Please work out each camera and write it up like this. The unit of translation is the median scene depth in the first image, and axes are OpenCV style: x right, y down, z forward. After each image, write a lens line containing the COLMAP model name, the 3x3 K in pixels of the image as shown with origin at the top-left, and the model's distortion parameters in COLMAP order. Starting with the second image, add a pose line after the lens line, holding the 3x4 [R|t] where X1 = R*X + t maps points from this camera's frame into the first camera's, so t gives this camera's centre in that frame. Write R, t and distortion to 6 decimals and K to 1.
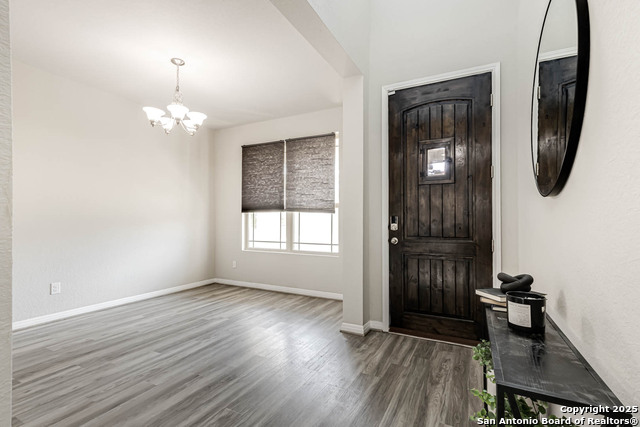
lens RADIAL K [[298.6, 0, 323.0], [0, 298.6, 216.3], [0, 0, 1]] dist [0.011819, 0.001979]
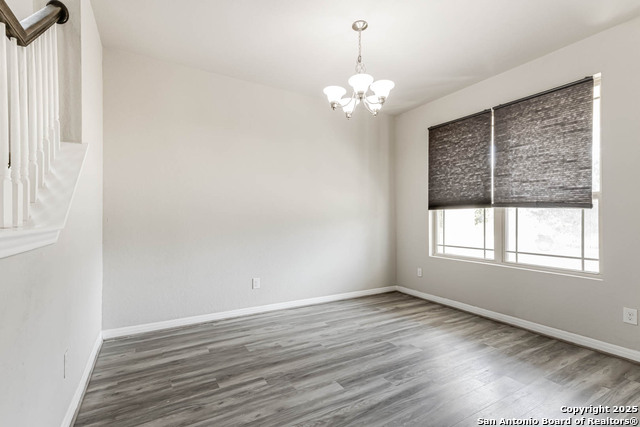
lens RADIAL K [[298.6, 0, 321.5], [0, 298.6, 216.2], [0, 0, 1]] dist [0.011819, 0.001979]
pose [[0.846968, -0.004153, -0.531627, -0.101726], [0.007008, 0.999970, 0.003353, -0.000067], [0.531597, -0.006565, 0.846972, 0.182057]]
